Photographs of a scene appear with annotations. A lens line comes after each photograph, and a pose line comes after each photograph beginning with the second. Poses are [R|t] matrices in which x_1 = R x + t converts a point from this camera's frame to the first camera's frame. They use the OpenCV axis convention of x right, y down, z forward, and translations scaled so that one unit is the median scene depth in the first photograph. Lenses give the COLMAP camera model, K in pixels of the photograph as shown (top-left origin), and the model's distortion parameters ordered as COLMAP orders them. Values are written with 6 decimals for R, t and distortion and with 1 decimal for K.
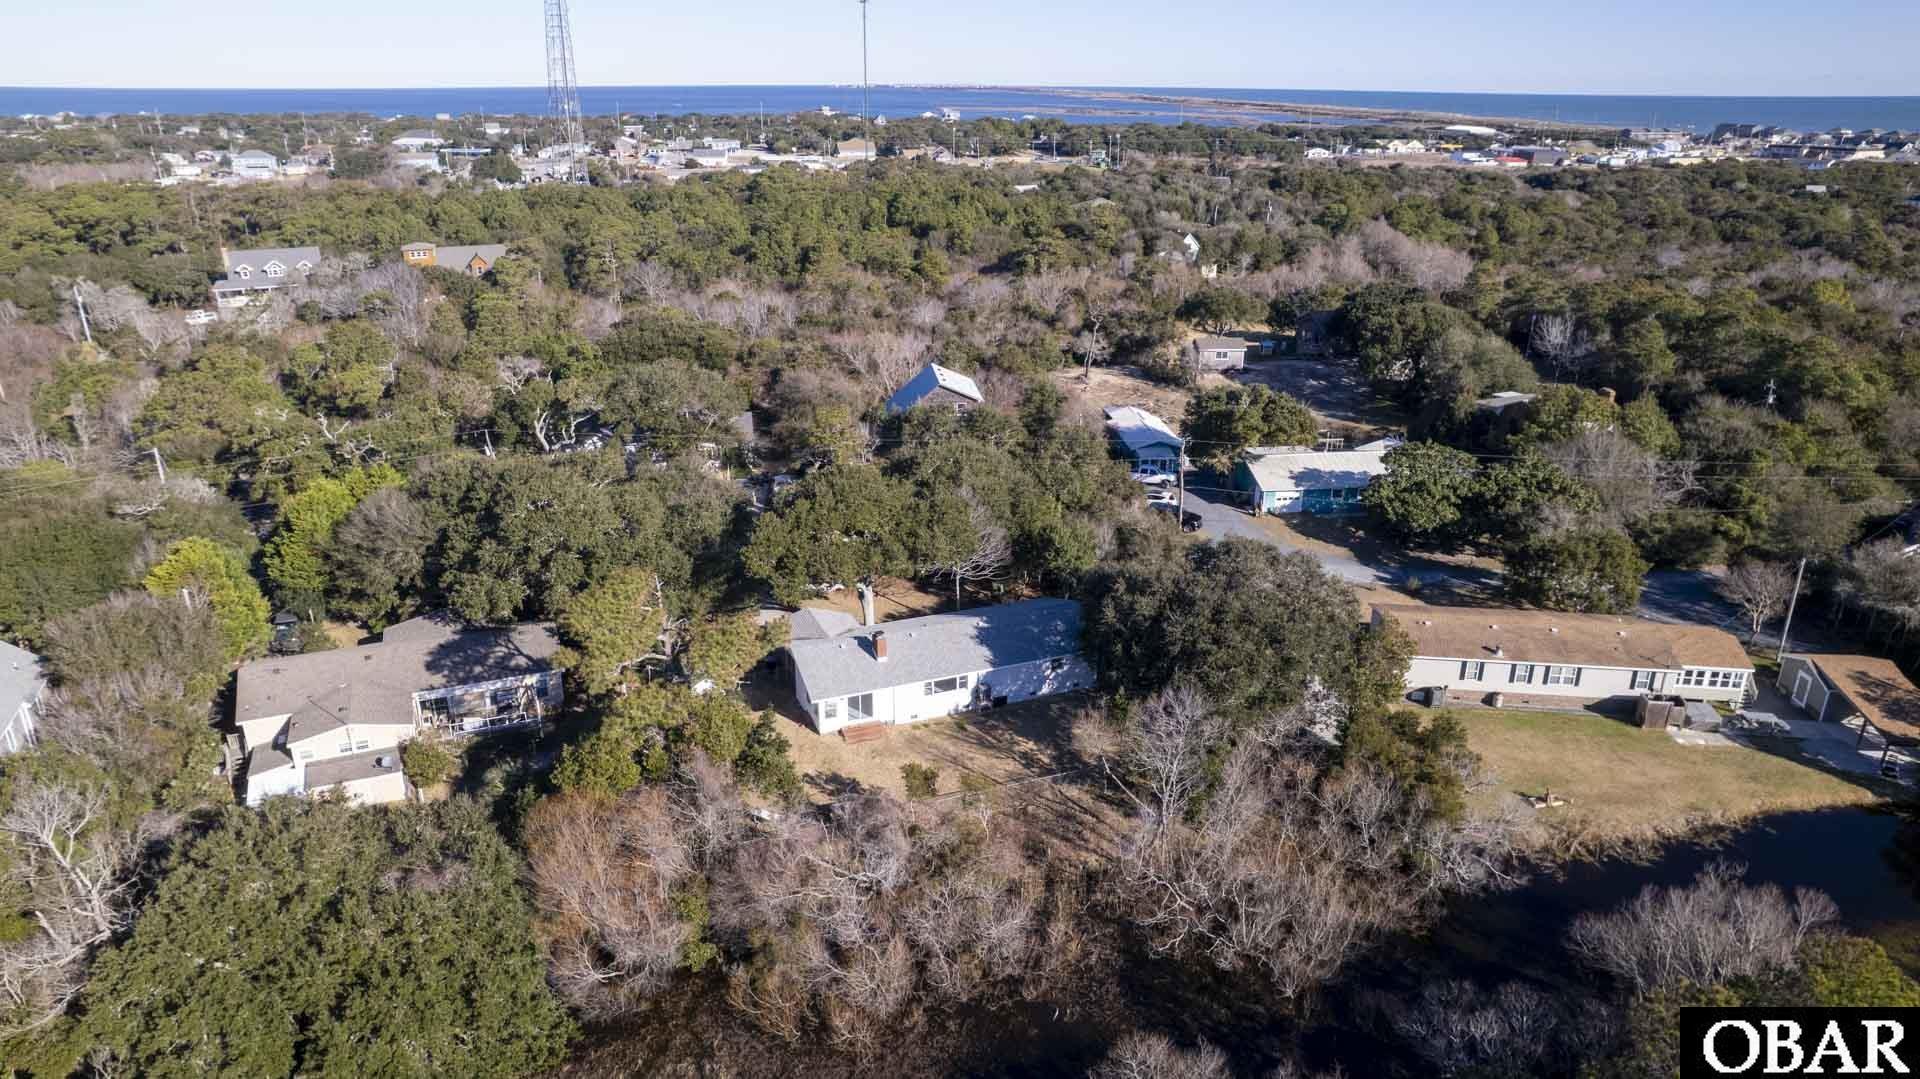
lens RADIAL K [[1223.2, 0, 960.0], [0, 1223.2, 539.5], [0, 0, 1]] dist [-0.084147, 0.067543]
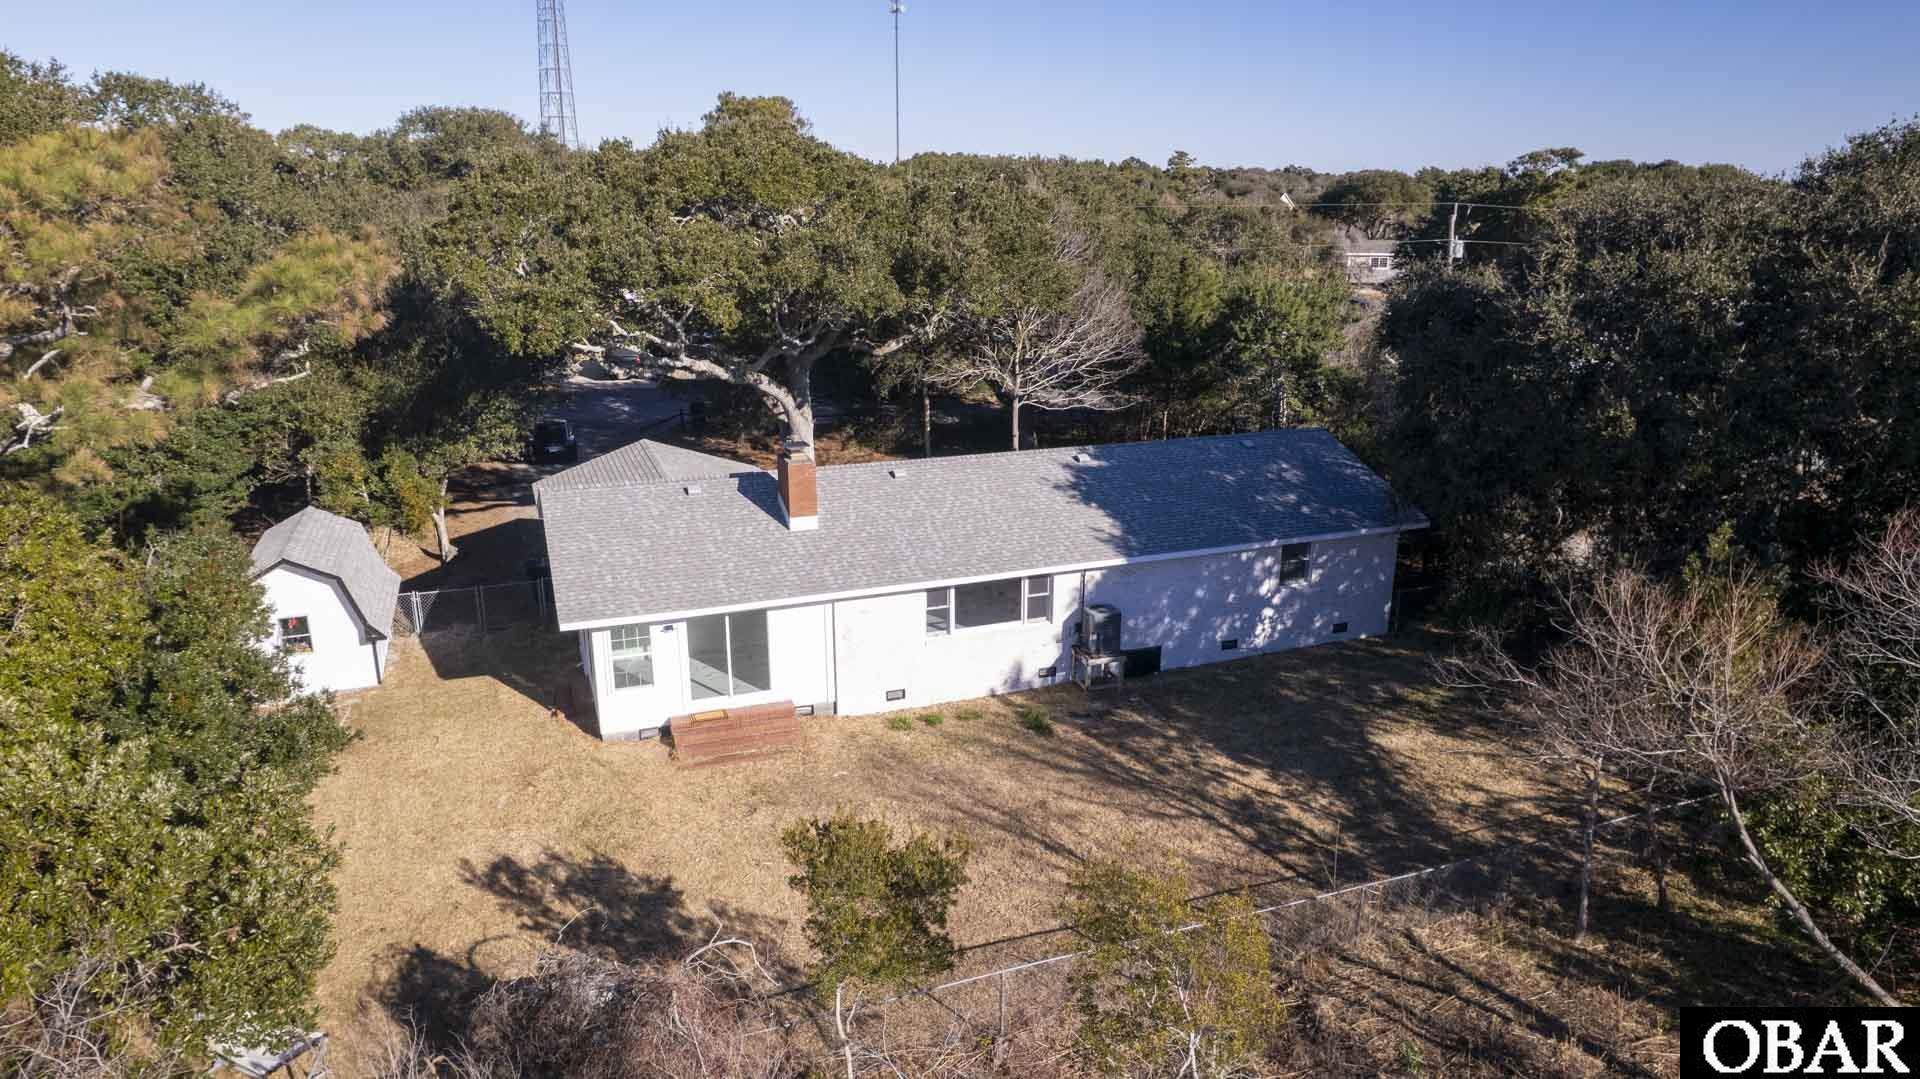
lens RADIAL K [[1223.2, 0, 960.0], [0, 1223.2, 539.5], [0, 0, 1]] dist [-0.084147, 0.067543]
pose [[0.999581, 0.006131, -0.028272, -0.009970], [-0.008122, 0.997452, -0.070877, 0.119765], [0.027766, 0.071077, 0.997084, 0.627503]]
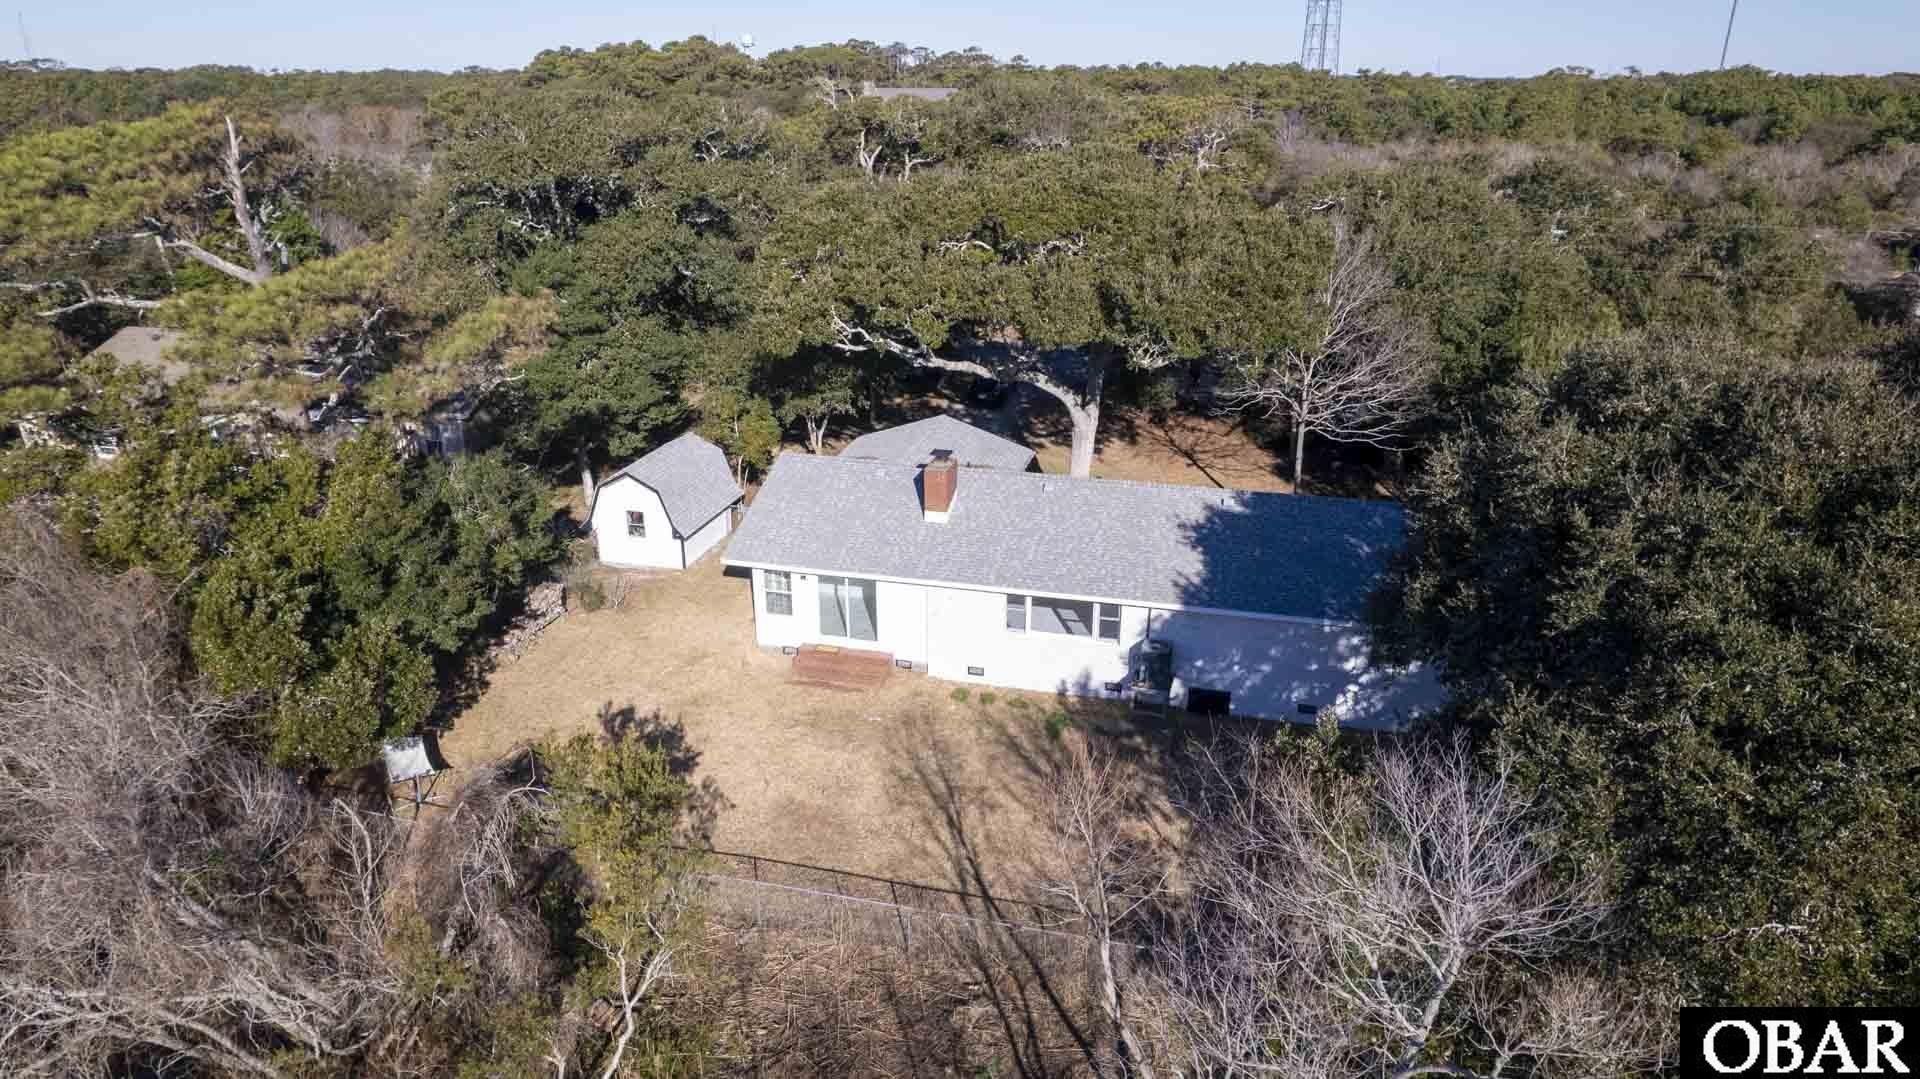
lens RADIAL K [[1223.2, 0, 960.0], [0, 1223.2, 539.5], [0, 0, 1]] dist [-0.084147, 0.067543]
pose [[0.802411, 0.211803, -0.557921, 0.169164], [-0.207790, 0.975557, 0.071503, 0.070057], [0.559428, 0.058556, 0.826808, 0.623608]]
